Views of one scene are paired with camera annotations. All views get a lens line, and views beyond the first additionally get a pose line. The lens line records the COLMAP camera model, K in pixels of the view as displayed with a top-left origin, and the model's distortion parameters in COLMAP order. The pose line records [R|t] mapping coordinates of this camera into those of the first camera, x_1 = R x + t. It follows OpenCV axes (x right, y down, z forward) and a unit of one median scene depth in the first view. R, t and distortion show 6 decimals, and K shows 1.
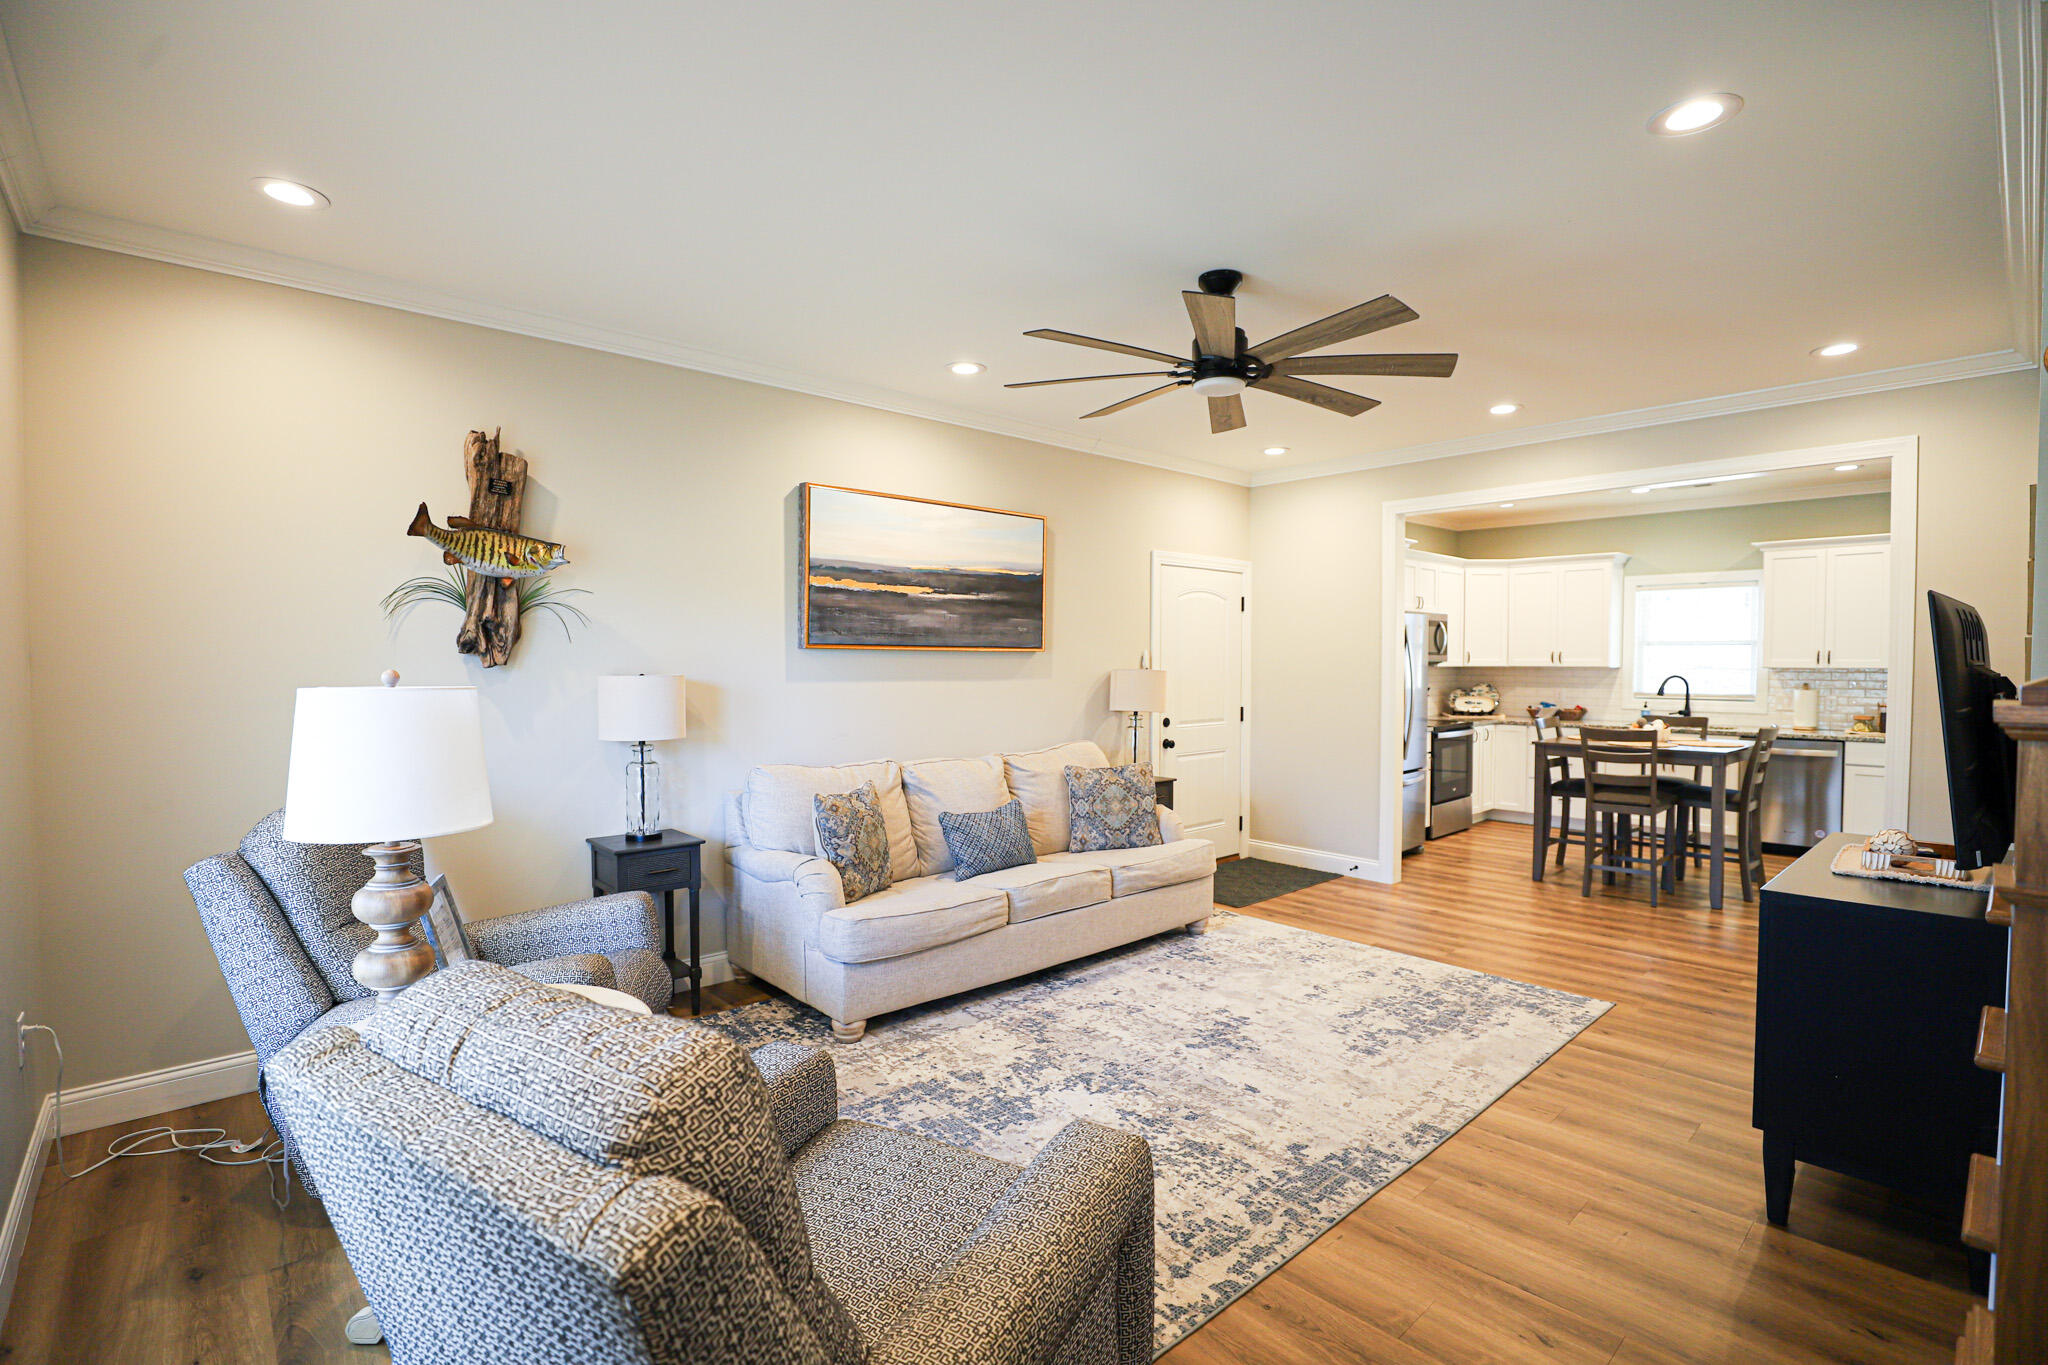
lens RADIAL K [[939.8, 0, 1015.6], [0, 939.8, 700.8], [0, 0, 1]] dist [-0.043842, 0.011591]
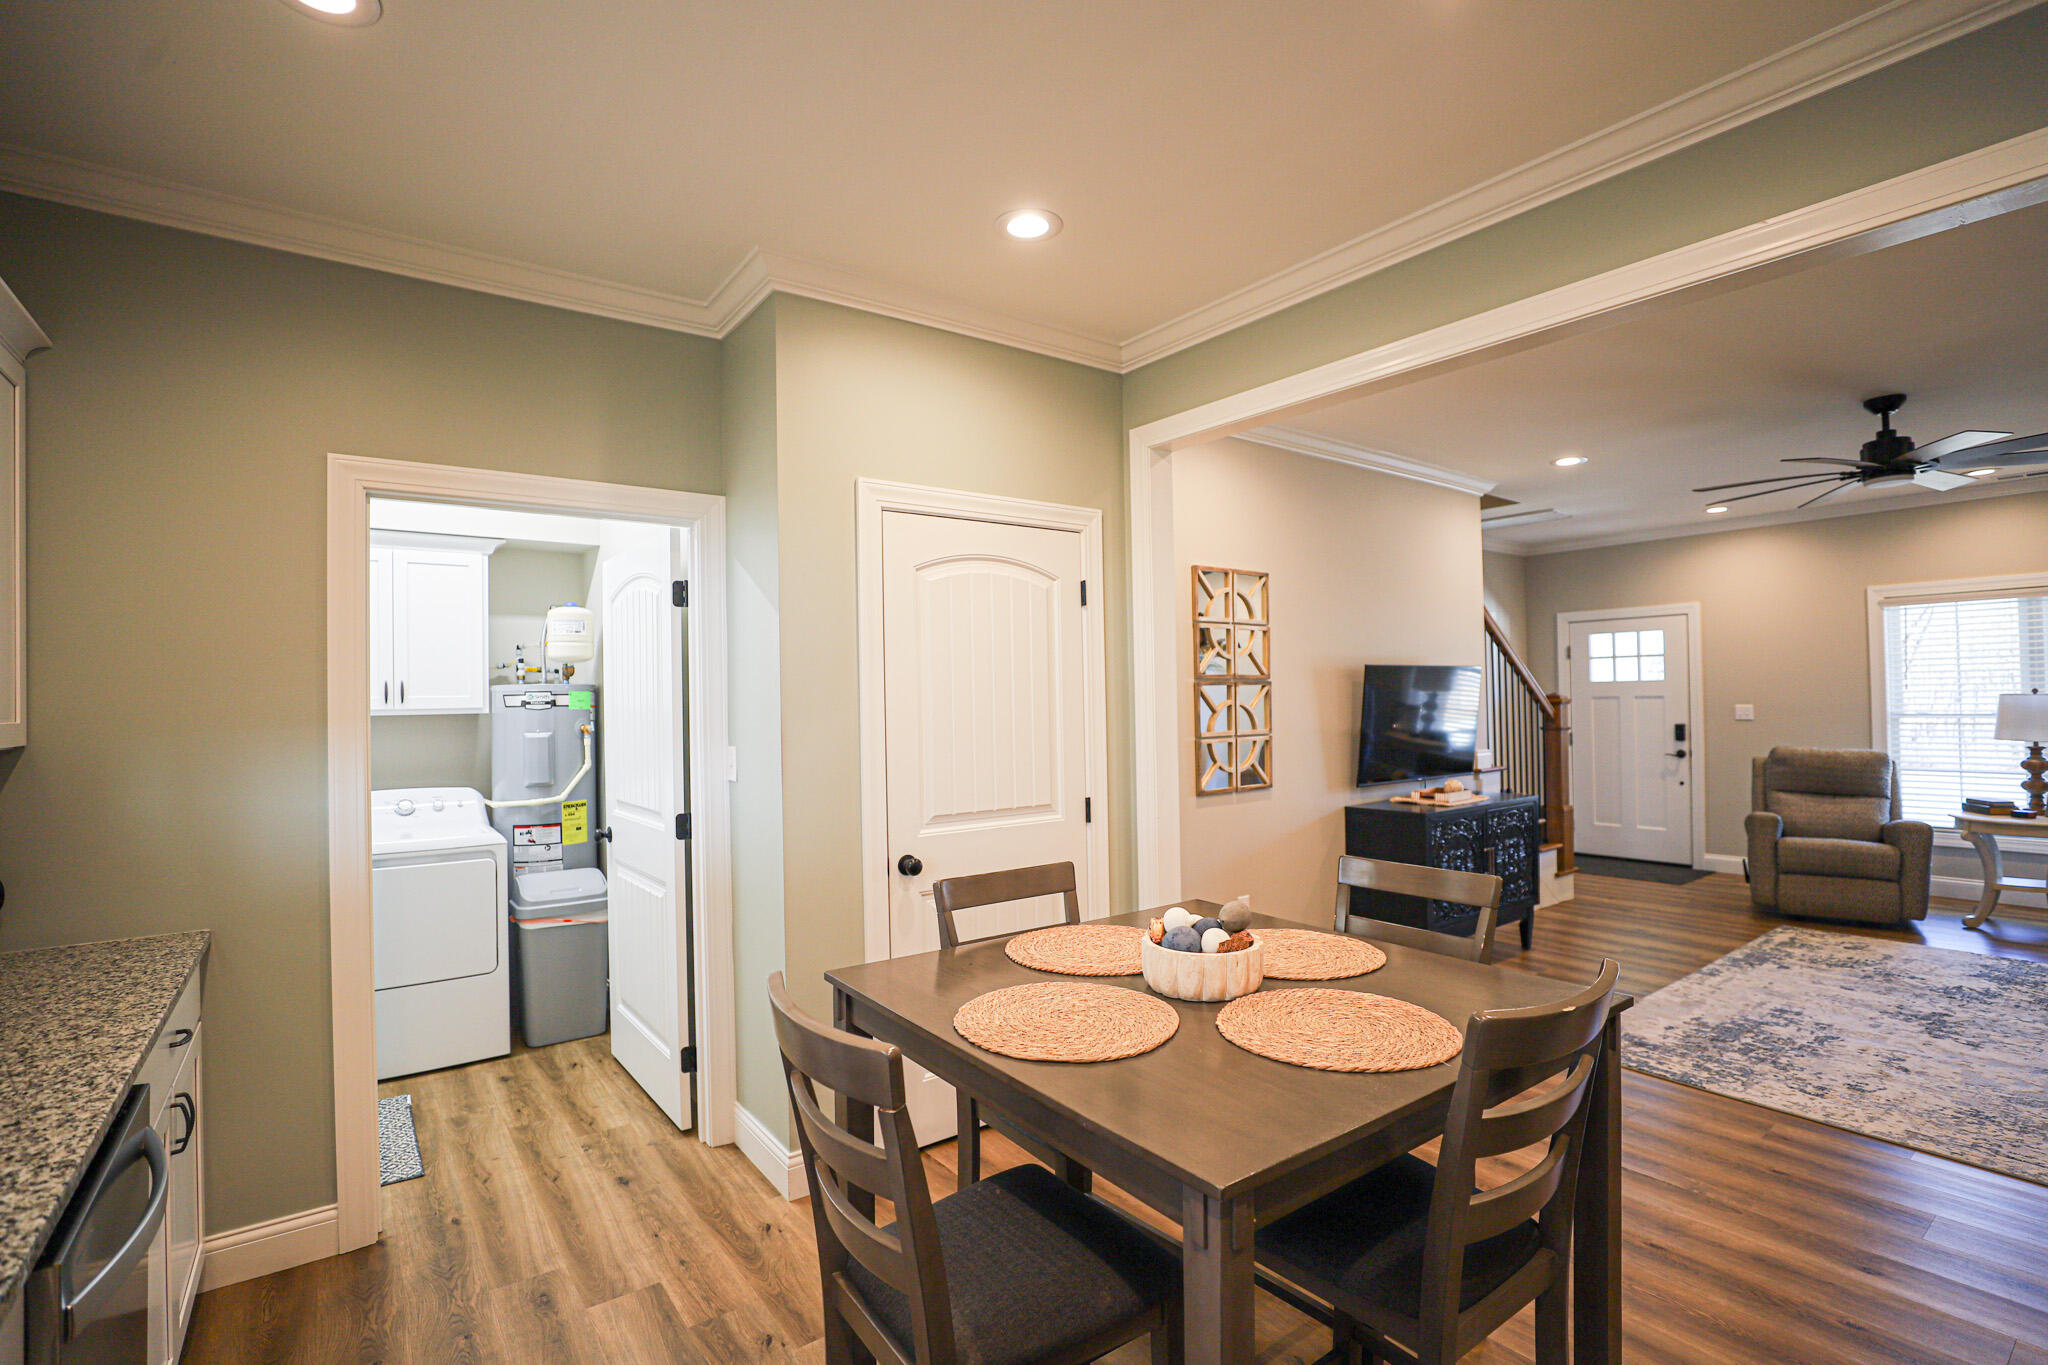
lens RADIAL K [[939.8, 0, 1037.2], [0, 939.8, 698.9], [0, 0, 1]] dist [-0.043842, 0.011591]
pose [[-0.996547, 0.019197, 0.080779, 0.927835], [0.022485, 0.998947, 0.039992, -0.073146], [-0.079926, 0.041671, -0.995929, 1.675967]]
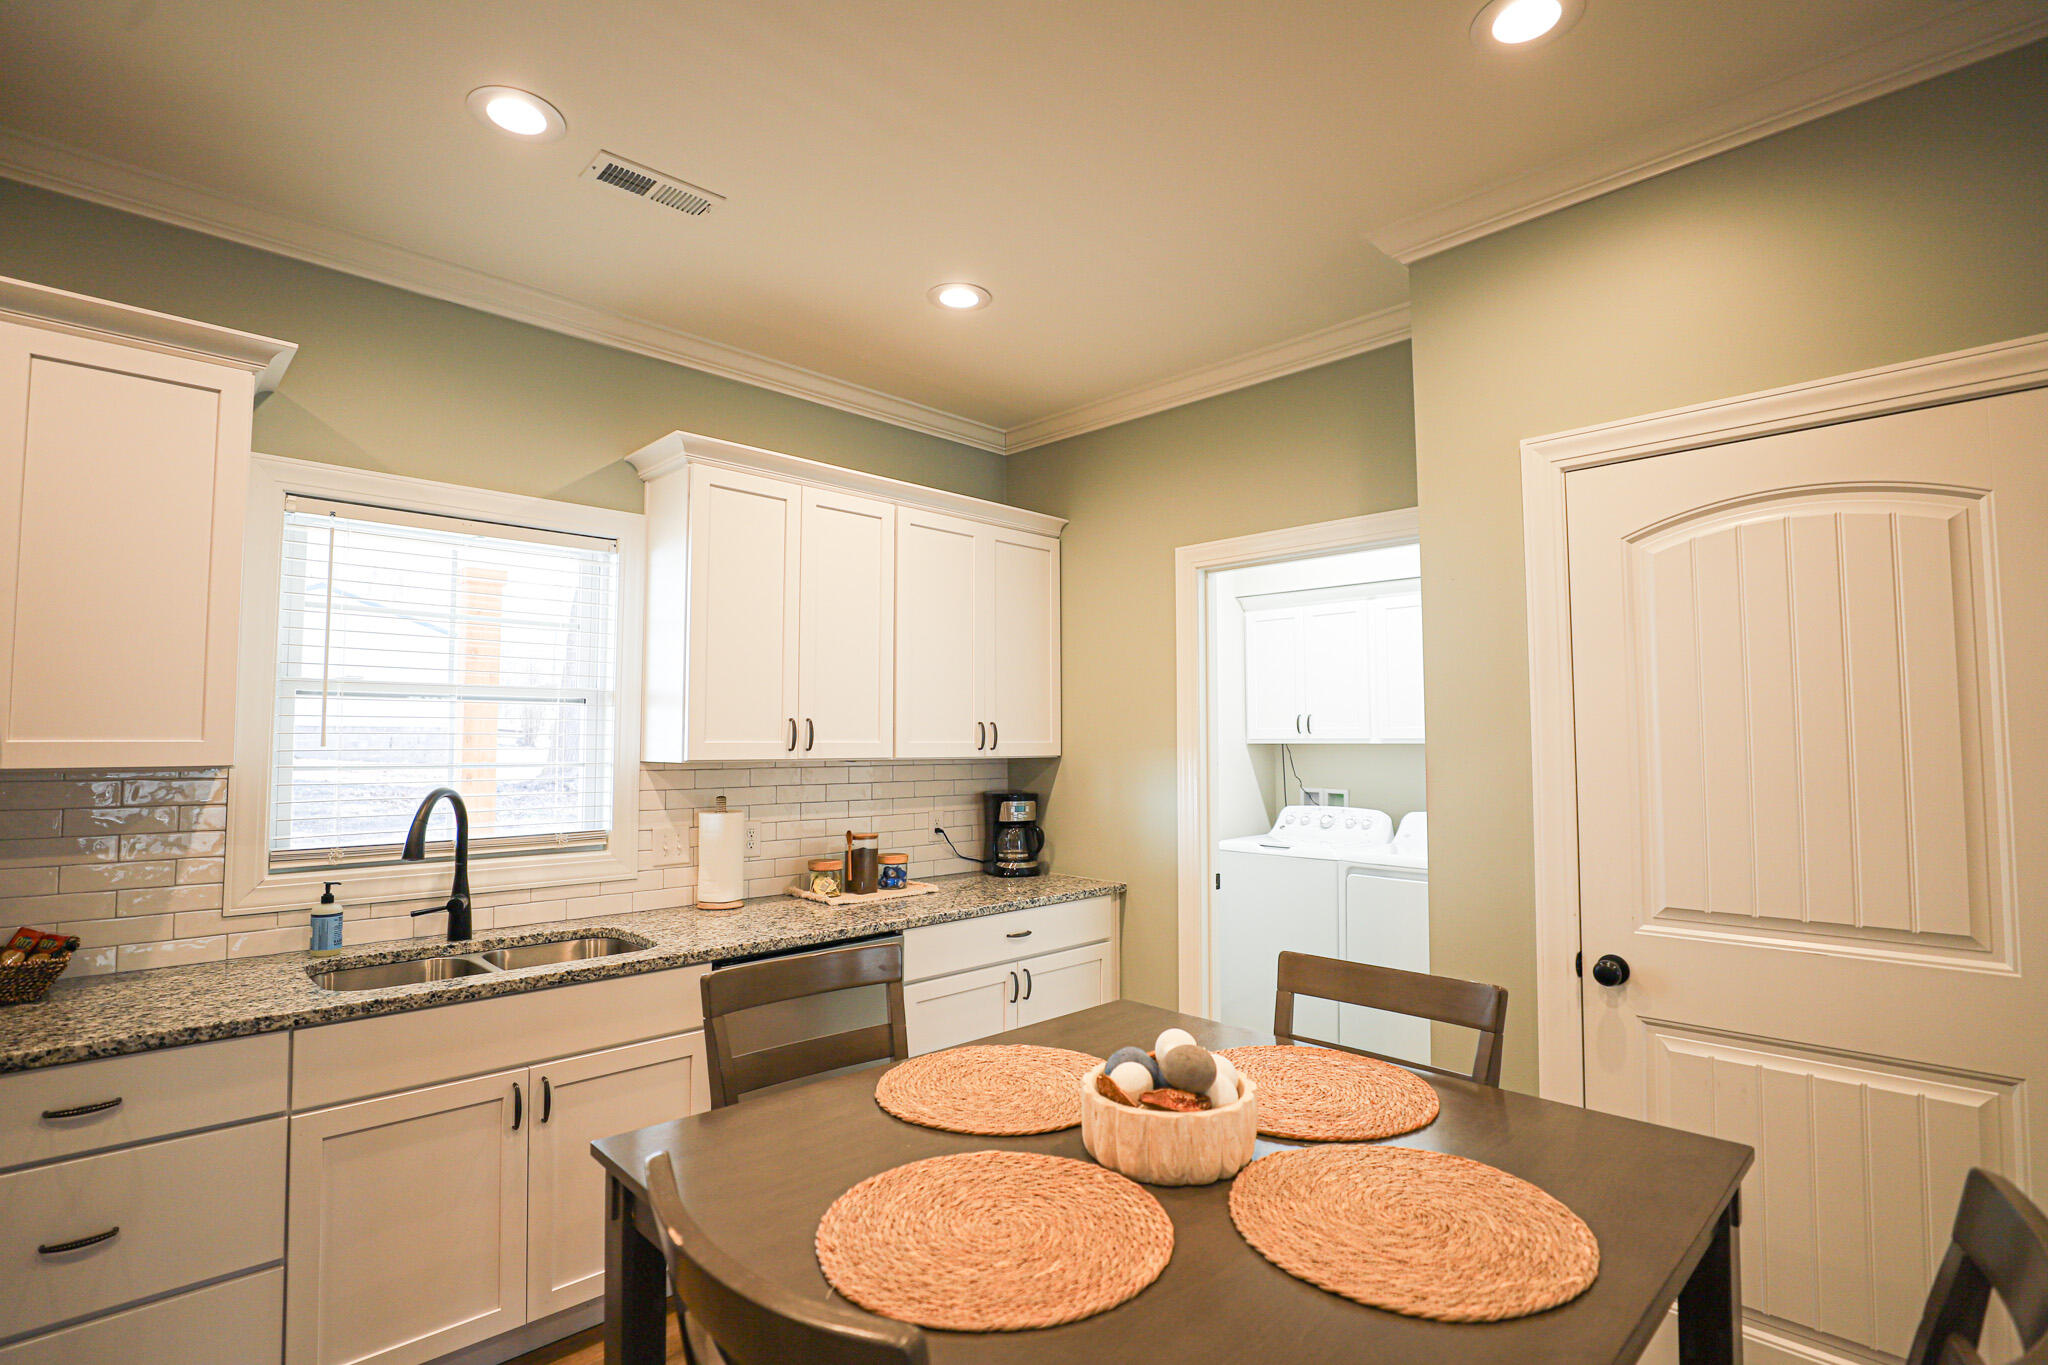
lens RADIAL K [[973.9, 0, 991.4], [0, 973.9, 699.5], [0, 0, 1]] dist [-0.030625, 0.000109]
pose [[-0.043388, 0.048156, 0.997897, 0.621533], [0.044354, 0.997946, -0.046230, -0.055612], [-0.998073, 0.042255, -0.045435, 1.353200]]
